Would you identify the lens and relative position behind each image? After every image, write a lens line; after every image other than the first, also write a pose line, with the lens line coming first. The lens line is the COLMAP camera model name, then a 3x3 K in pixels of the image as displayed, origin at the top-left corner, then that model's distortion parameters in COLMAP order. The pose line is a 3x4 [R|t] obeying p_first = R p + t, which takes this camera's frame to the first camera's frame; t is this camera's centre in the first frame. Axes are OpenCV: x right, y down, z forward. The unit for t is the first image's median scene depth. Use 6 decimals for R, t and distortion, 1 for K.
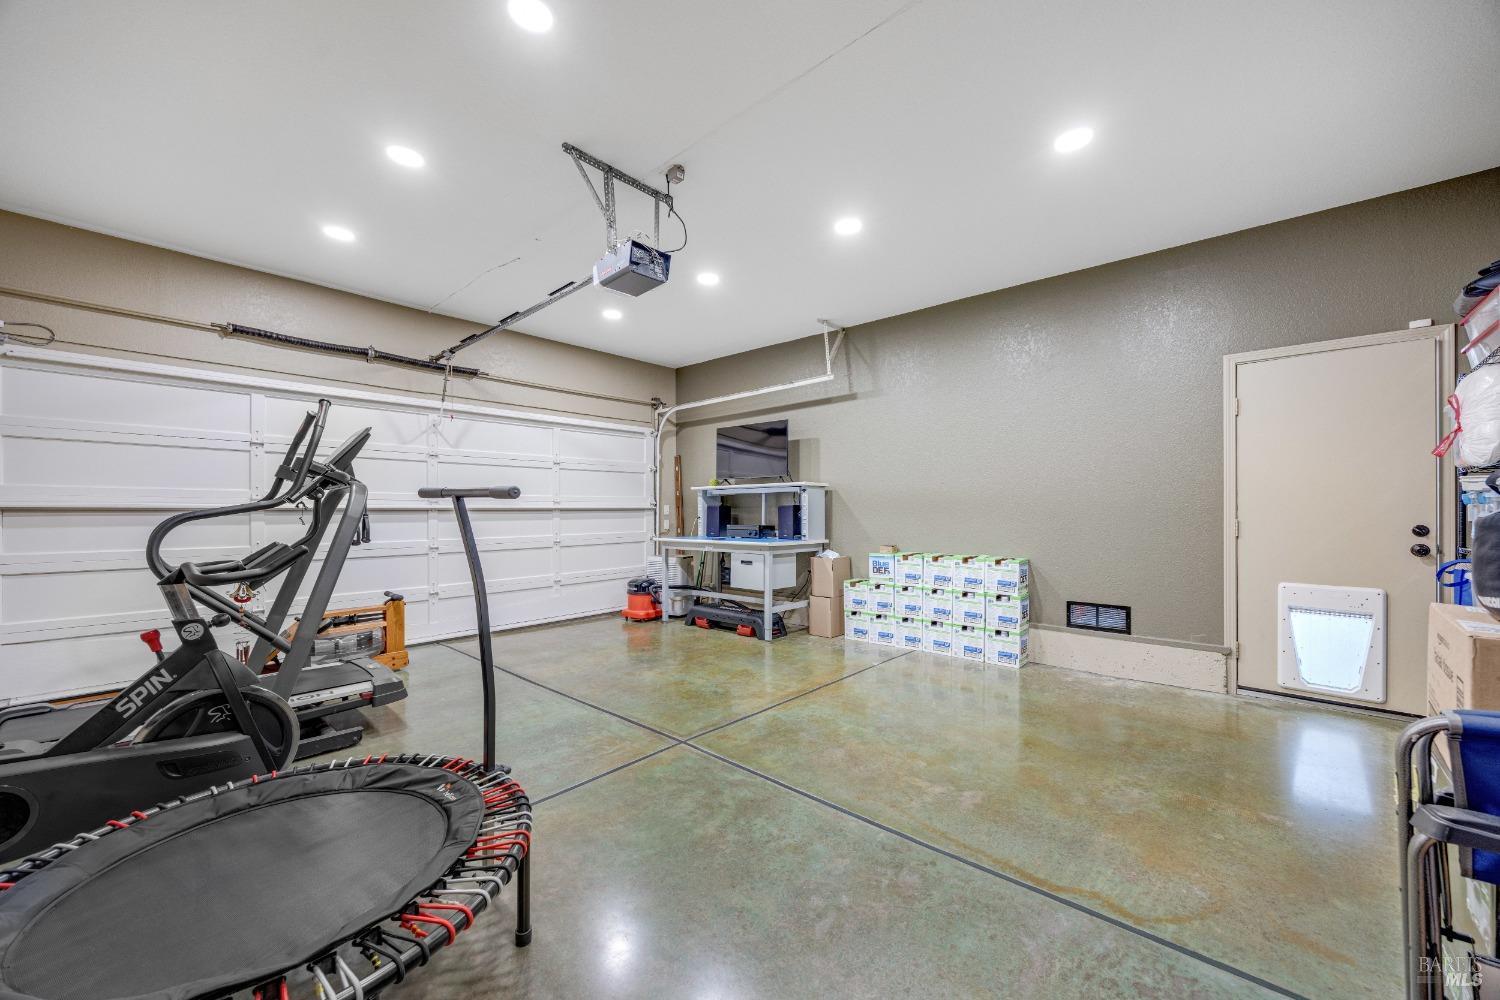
lens RADIAL K [[572.6, 0, 751.6], [0, 572.6, 508.5], [0, 0, 1]] dist [-0.004152, 0.000145]
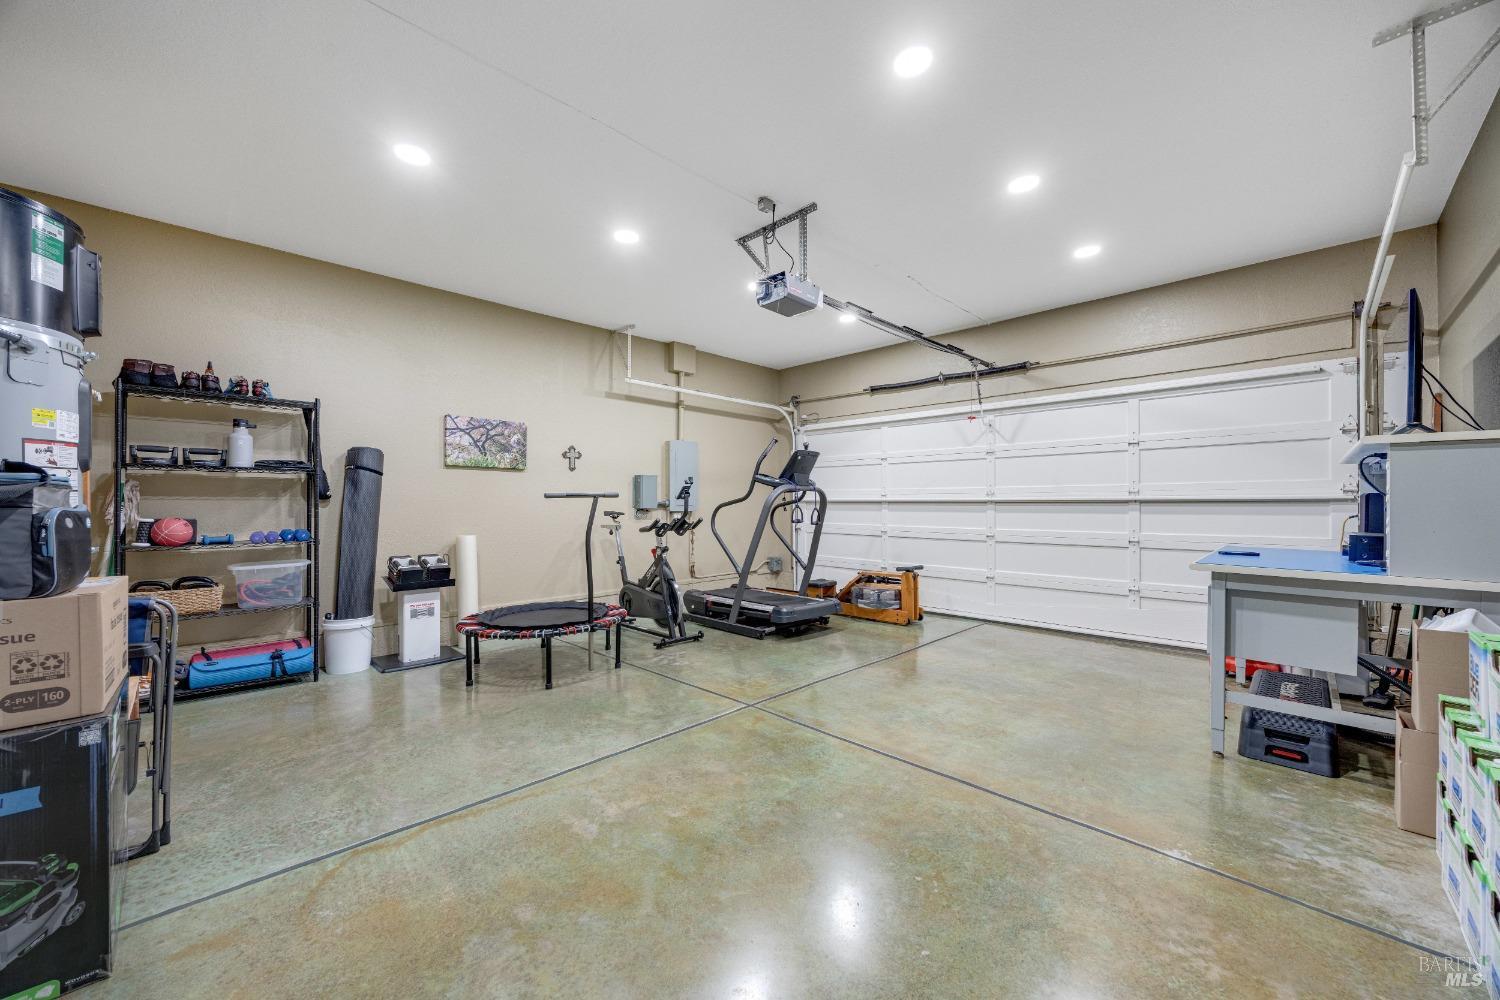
lens RADIAL K [[572.6, 0, 750.6], [0, 572.6, 500.9], [0, 0, 1]] dist [-0.004152, 0.000145]
pose [[-0.060531, -0.000675, -0.998166, 1.023809], [0.005039, 0.999987, -0.000982, -0.000864], [0.998154, -0.005089, -0.060527, 1.070379]]
